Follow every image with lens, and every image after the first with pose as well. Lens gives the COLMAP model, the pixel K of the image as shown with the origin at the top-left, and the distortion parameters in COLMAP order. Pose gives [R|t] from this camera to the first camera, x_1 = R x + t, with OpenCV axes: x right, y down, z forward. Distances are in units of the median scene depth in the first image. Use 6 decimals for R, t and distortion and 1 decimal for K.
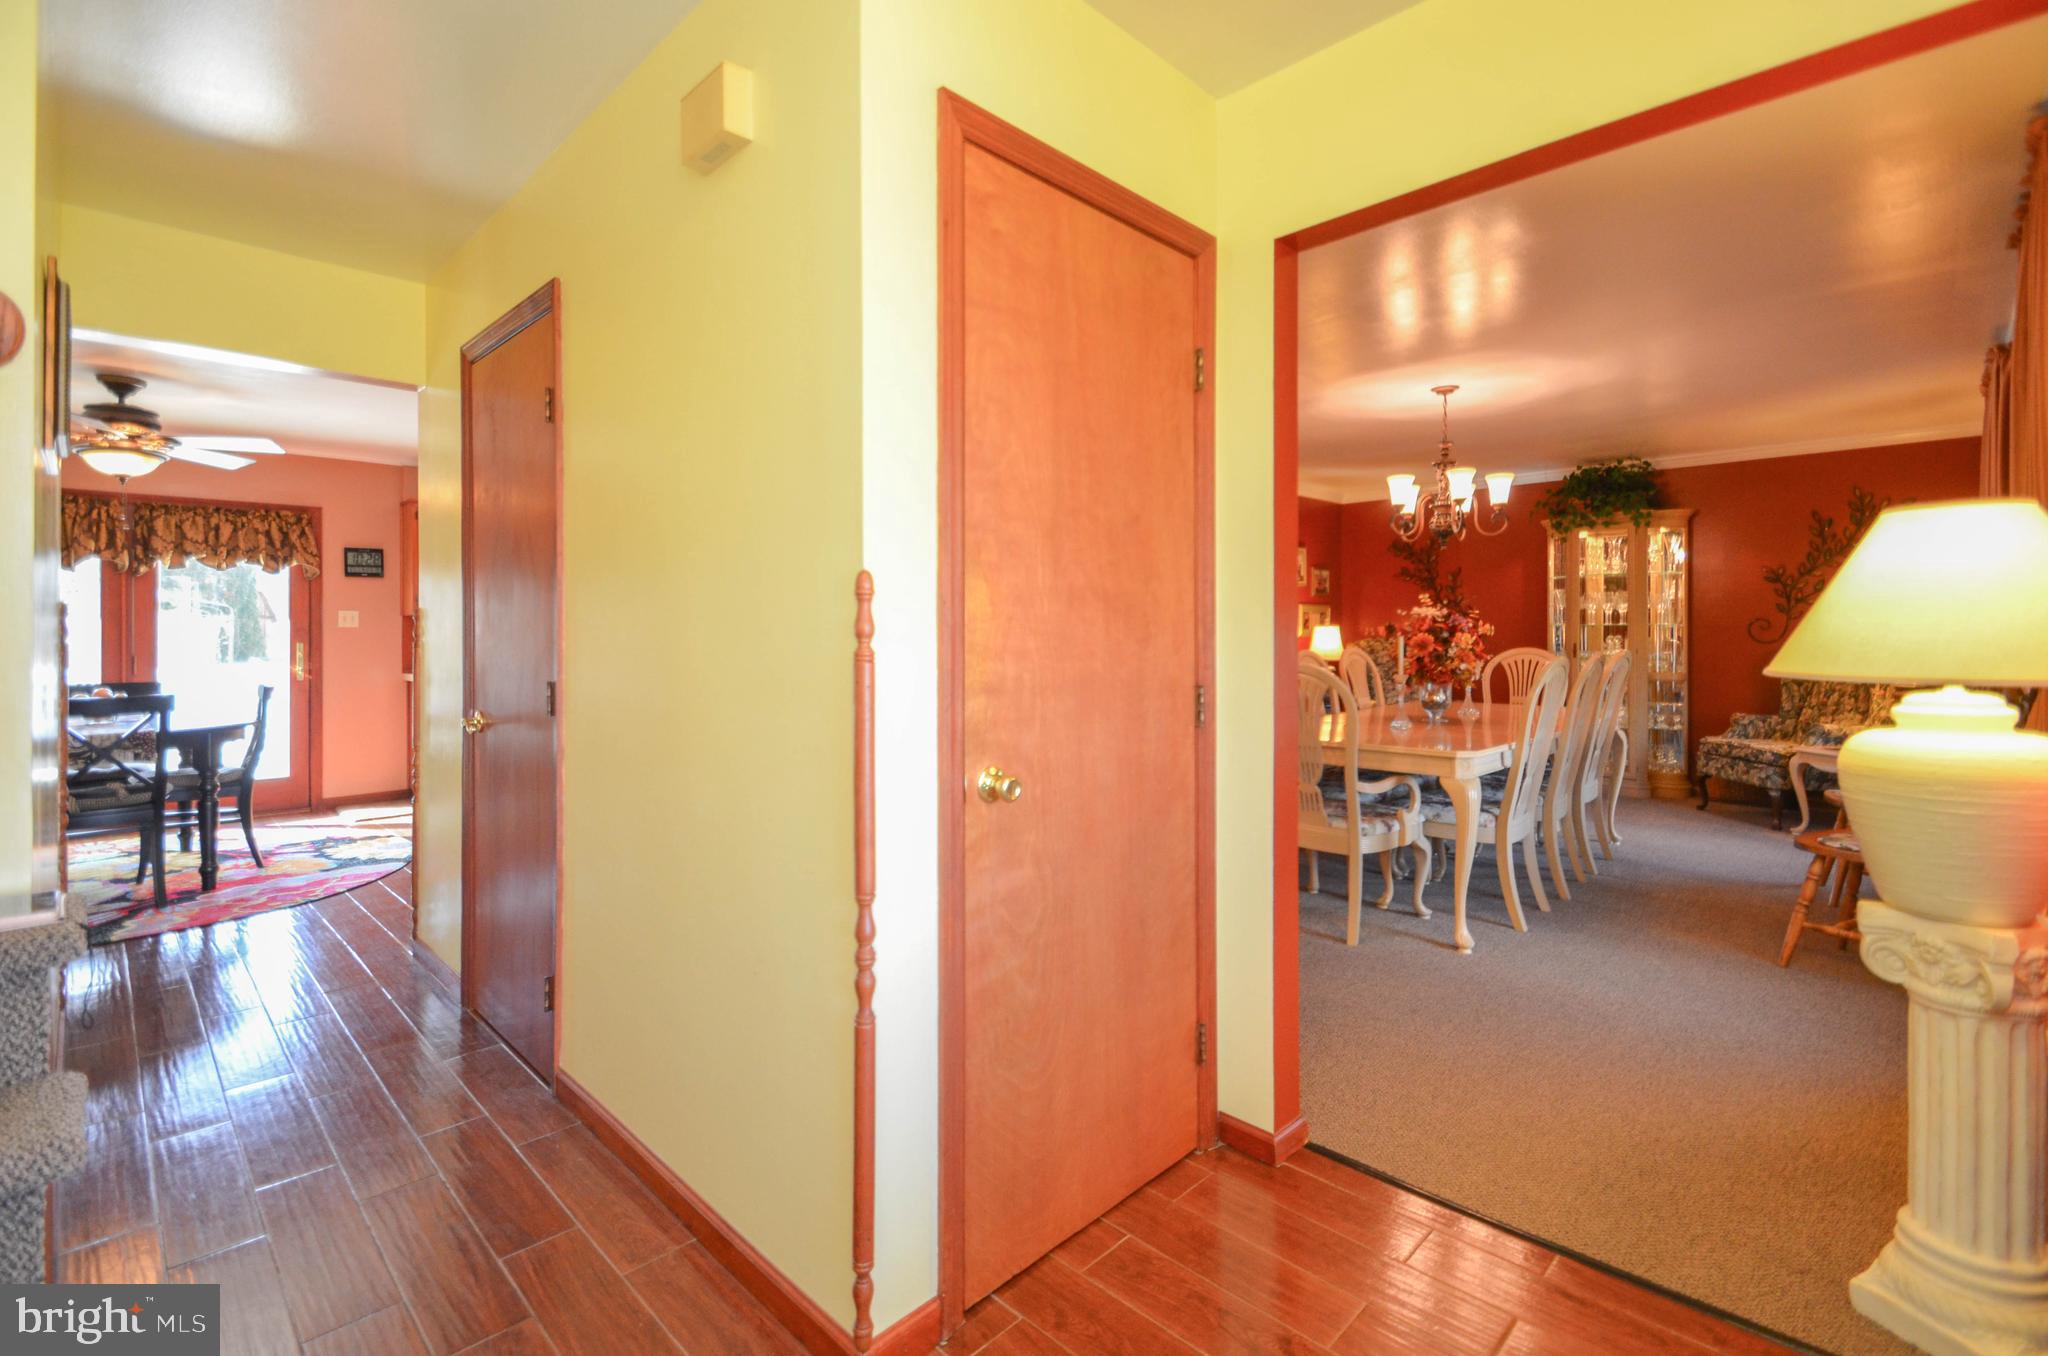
lens RADIAL K [[911.9, 0, 1023.1], [0, 911.9, 658.6], [0, 0, 1]] dist [-0.009299, -0.000669]
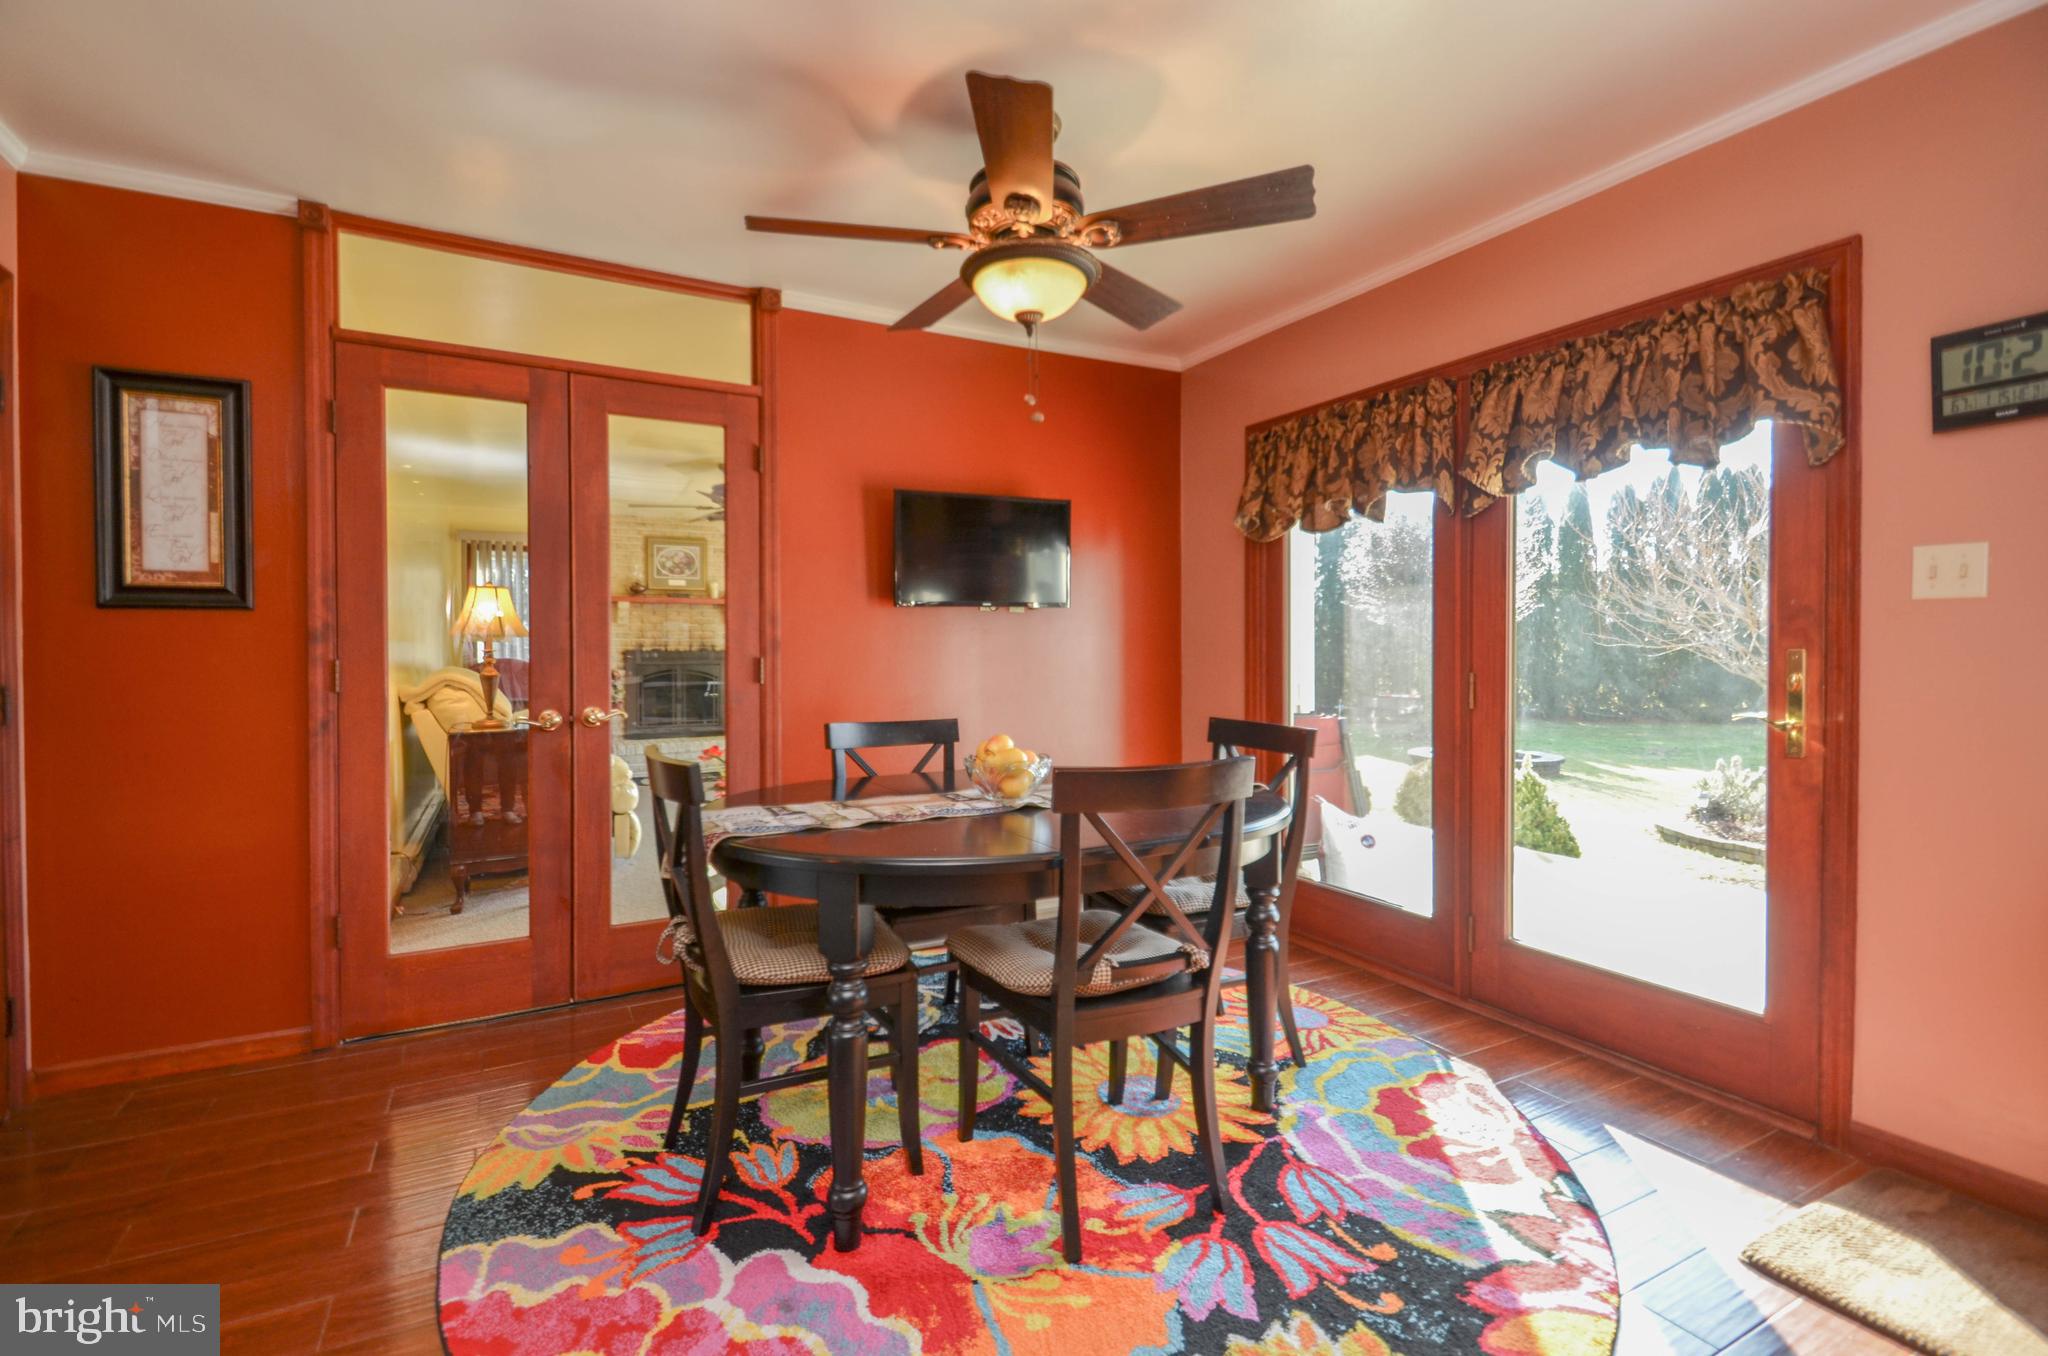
lens RADIAL K [[911.9, 0, 1023.1], [0, 911.9, 658.6], [0, 0, 1]] dist [-0.009299, -0.000669]
pose [[-0.301135, 0.009845, -0.953531, -0.371783], [-0.007733, 0.999889, 0.012766, -0.016609], [0.953550, 0.011218, -0.301025, 0.811970]]
